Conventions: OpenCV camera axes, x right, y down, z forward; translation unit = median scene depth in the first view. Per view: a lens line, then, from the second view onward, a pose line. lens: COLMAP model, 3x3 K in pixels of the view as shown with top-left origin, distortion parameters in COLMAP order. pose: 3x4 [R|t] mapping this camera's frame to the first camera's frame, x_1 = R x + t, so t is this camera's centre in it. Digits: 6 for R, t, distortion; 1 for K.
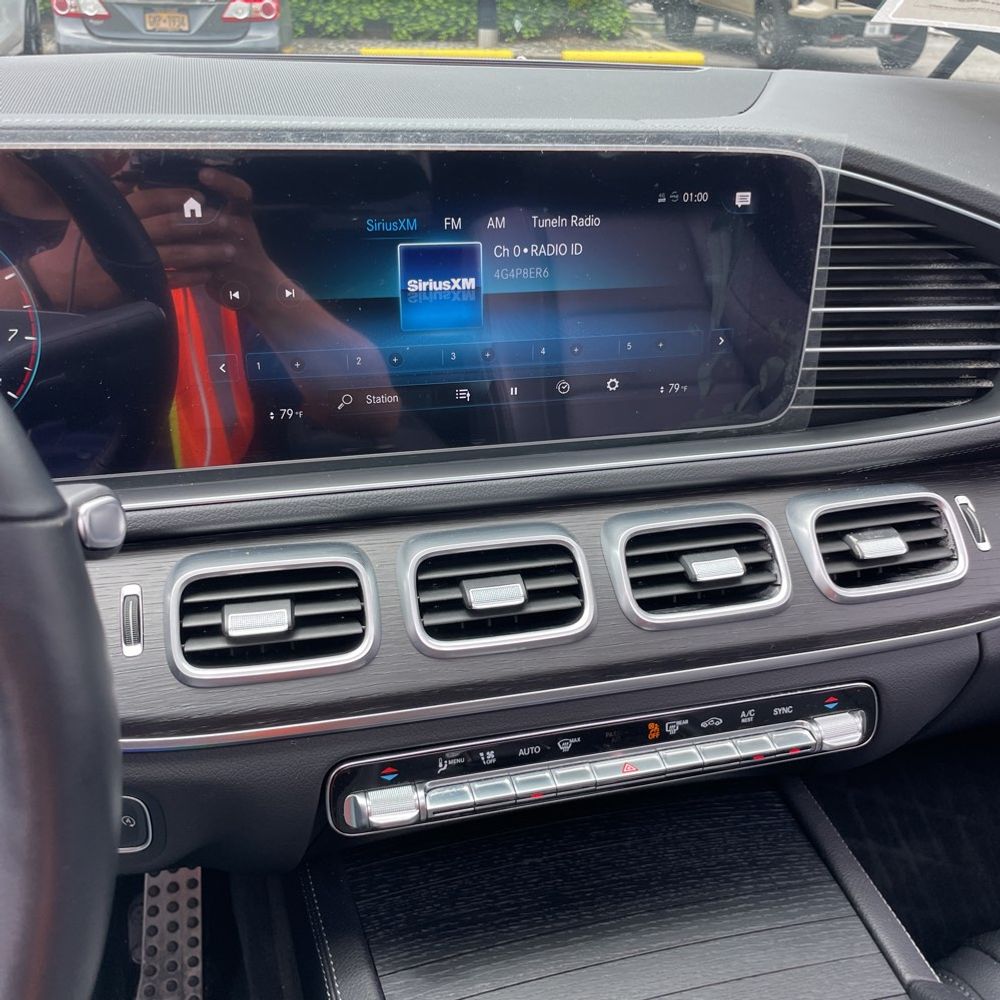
lens RADIAL K [[1034.9, 0, 498.5], [0, 1034.9, 495.8], [0, 0, 1]] dist [0.107505, -0.160892]
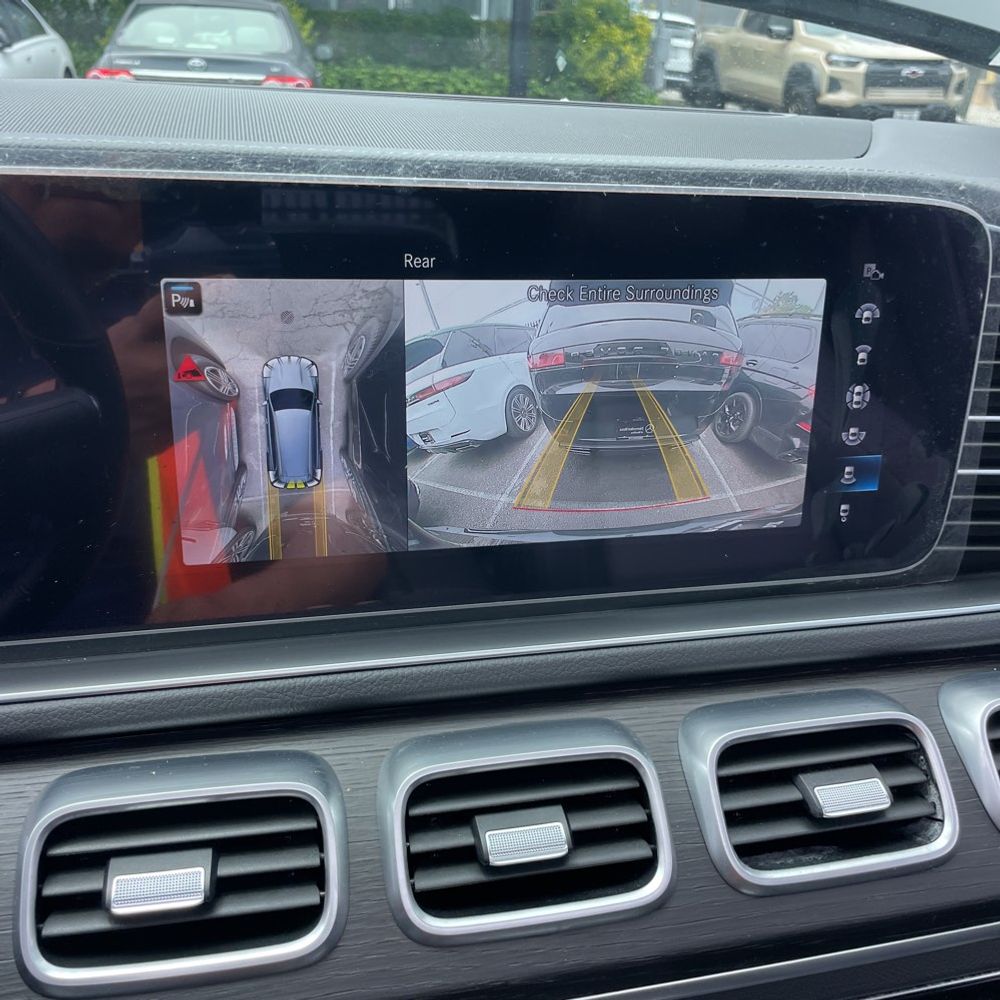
lens RADIAL K [[1034.9, 0, 498.5], [0, 1034.9, 495.8], [0, 0, 1]] dist [0.107505, -0.160892]
pose [[0.999448, 0.022371, -0.024559, -0.007857], [-0.023946, 0.997543, -0.065832, -0.077788], [0.023026, 0.066384, 0.997528, 0.307185]]
